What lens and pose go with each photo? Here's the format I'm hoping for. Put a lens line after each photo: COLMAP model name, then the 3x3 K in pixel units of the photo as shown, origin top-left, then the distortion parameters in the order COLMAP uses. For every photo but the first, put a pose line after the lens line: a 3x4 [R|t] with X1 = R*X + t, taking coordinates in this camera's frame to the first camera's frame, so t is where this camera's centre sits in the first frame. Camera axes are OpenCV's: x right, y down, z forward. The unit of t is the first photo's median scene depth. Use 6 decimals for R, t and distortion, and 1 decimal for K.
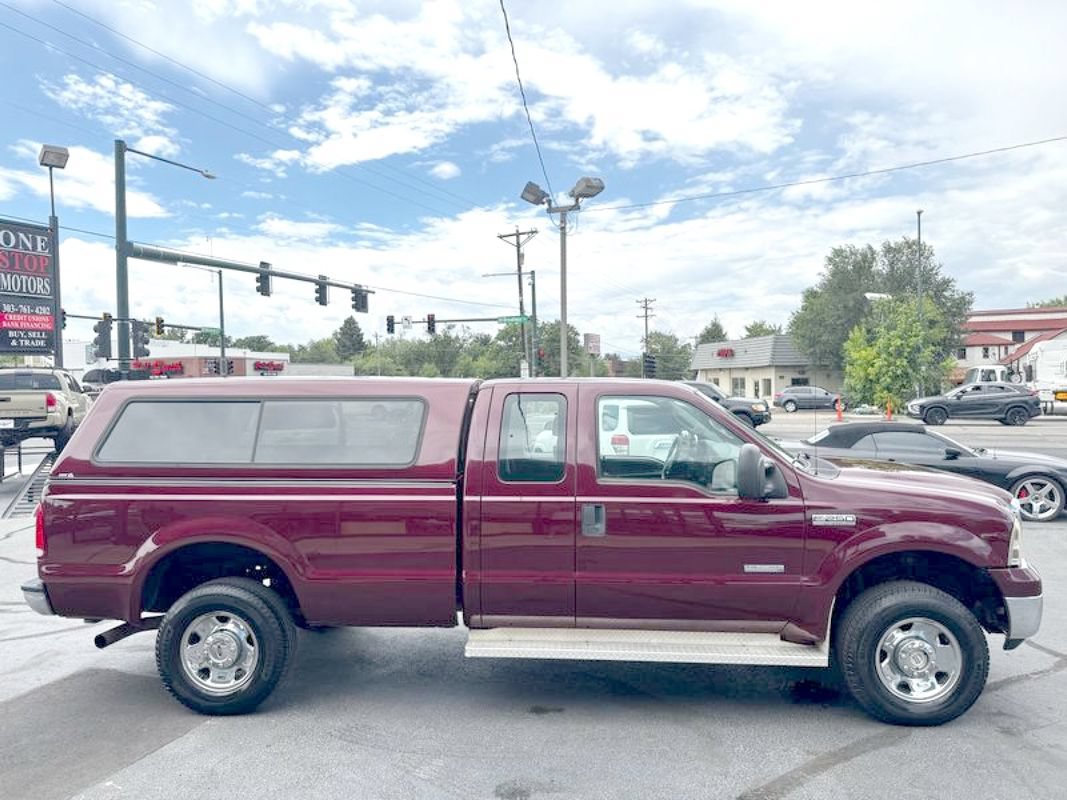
lens RADIAL K [[756.1, 0, 521.6], [0, 756.1, 404.6], [0, 0, 1]] dist [0.033999, -0.041722]
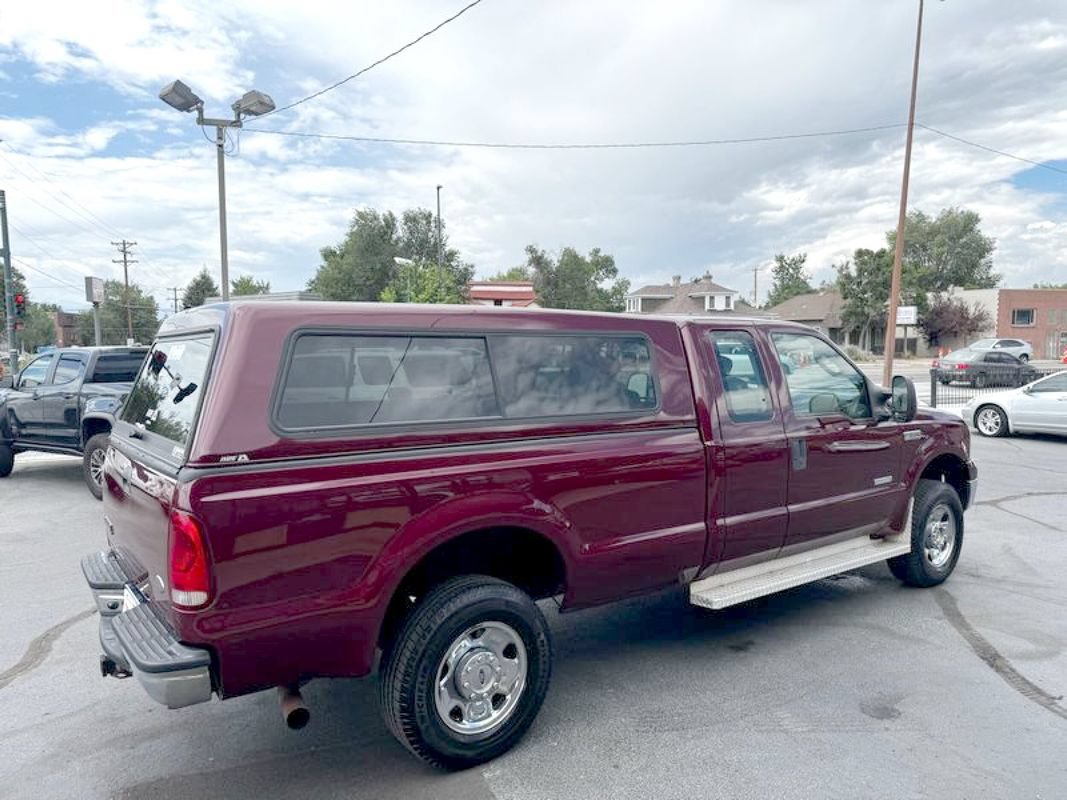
lens RADIAL K [[756.1, 0, 529.7], [0, 756.1, 404.8], [0, 0, 1]] dist [0.033999, -0.041722]
pose [[0.766928, -0.044000, 0.640223, -0.078876], [0.009473, 0.998314, 0.057262, 0.002291], [-0.641663, -0.037851, 0.766052, 0.041100]]
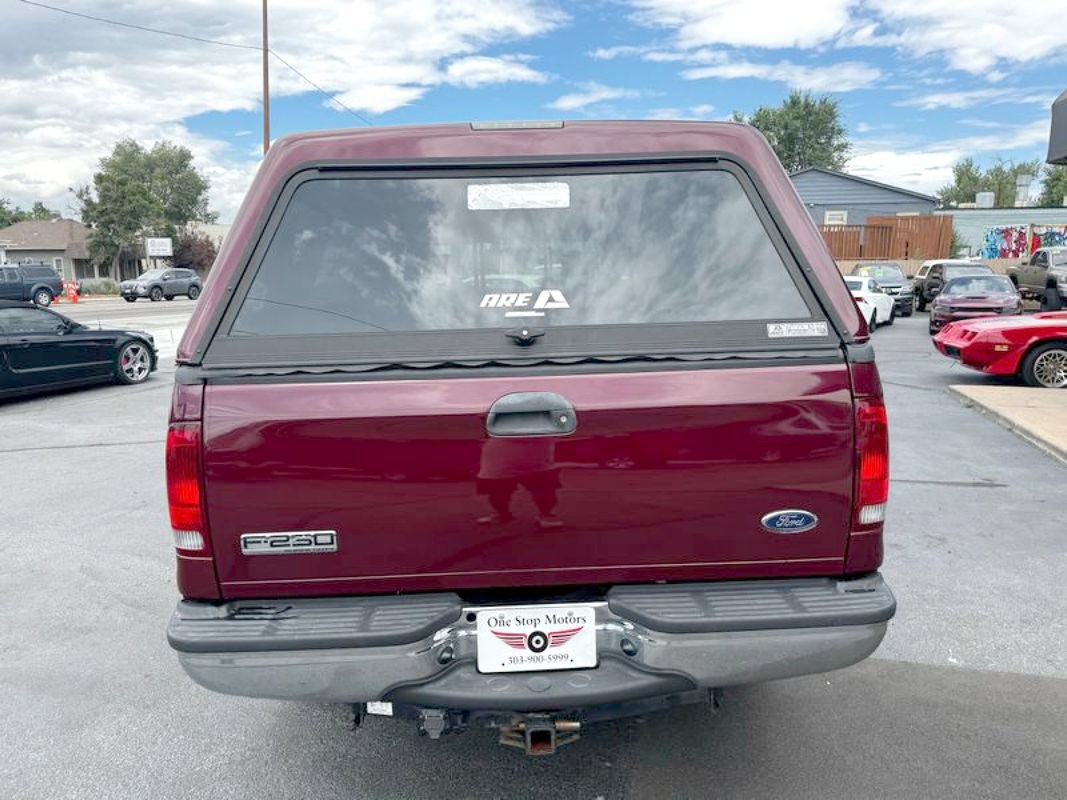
lens RADIAL K [[756.1, 0, 530.0], [0, 756.1, 391.9], [0, 0, 1]] dist [0.033999, -0.041722]
pose [[-0.097909, -0.141890, 0.985028, -0.102186], [0.035059, 0.988678, 0.145901, 0.005832], [-0.994578, 0.048819, -0.091826, 0.122043]]
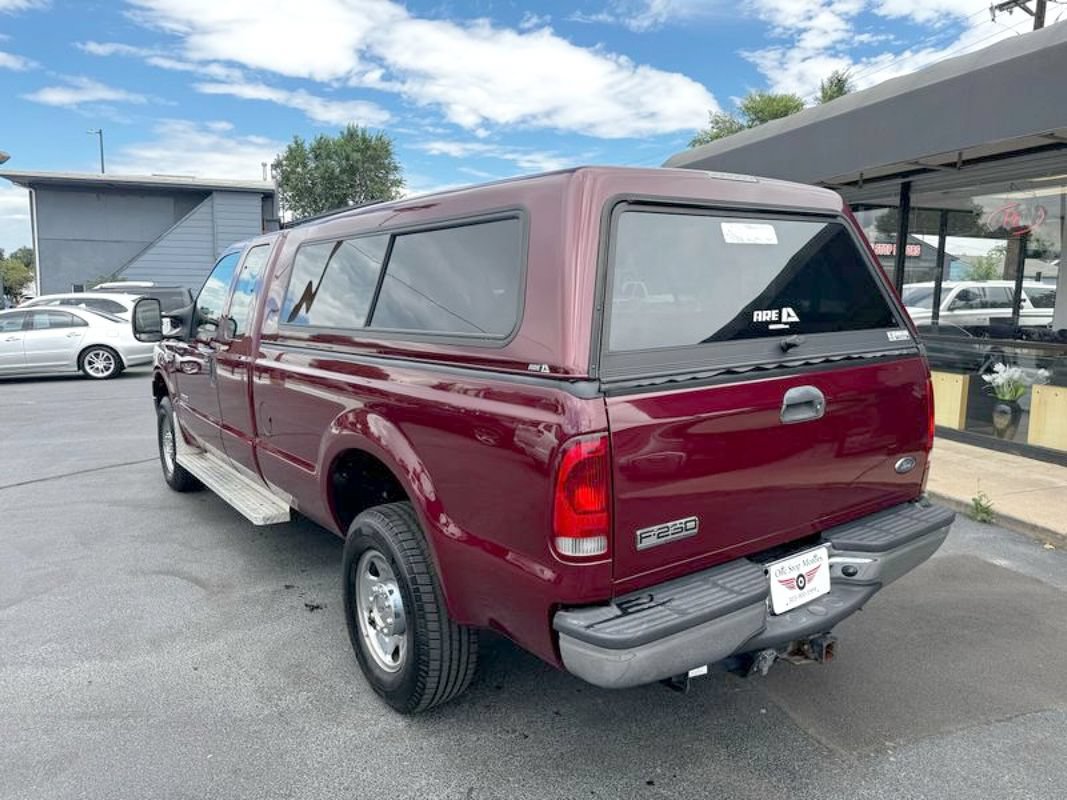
lens RADIAL K [[756.1, 0, 531.9], [0, 756.1, 400.0], [0, 0, 1]] dist [0.033999, -0.041722]
pose [[-0.636958, -0.095051, 0.765016, -0.090853], [0.023701, 0.989486, 0.142675, 0.004764], [-0.770534, 0.109009, -0.628008, 0.165123]]
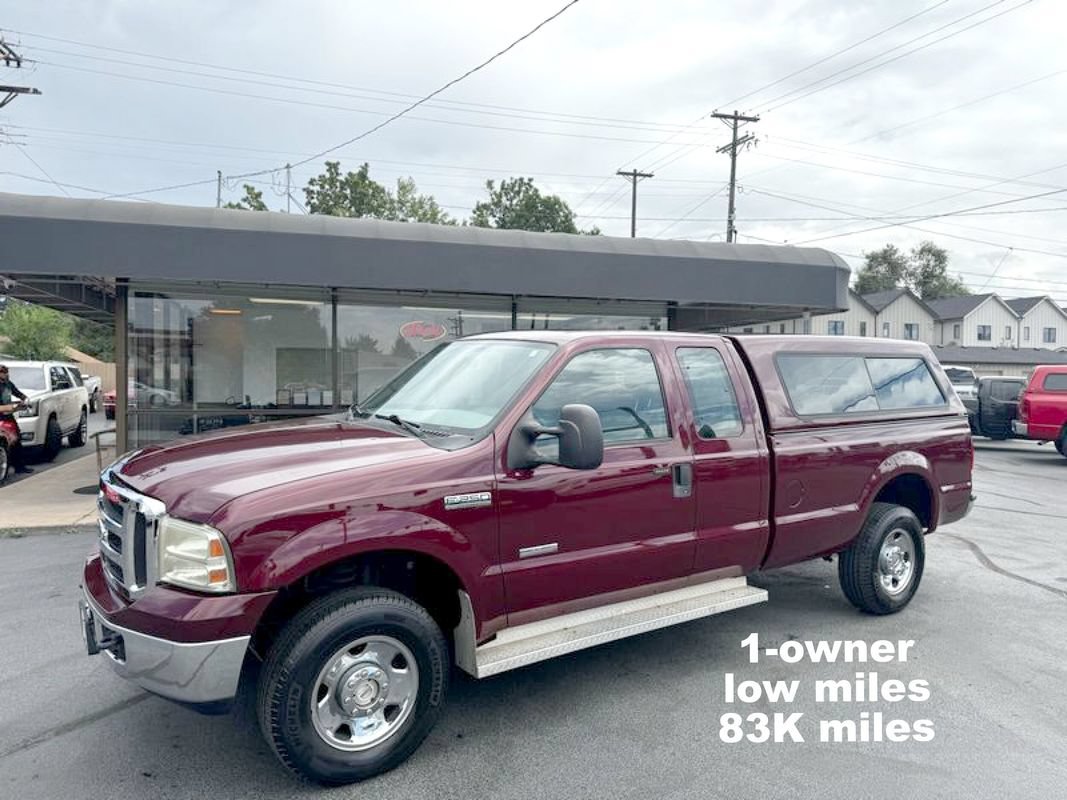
lens RADIAL K [[756.1, 0, 537.3], [0, 756.1, 398.4], [0, 0, 1]] dist [0.033999, -0.041722]
pose [[-0.776775, 0.025936, -0.629244, 0.079710], [-0.012853, 0.998291, 0.057014, 0.000027], [0.629648, 0.052375, -0.775113, 0.191455]]
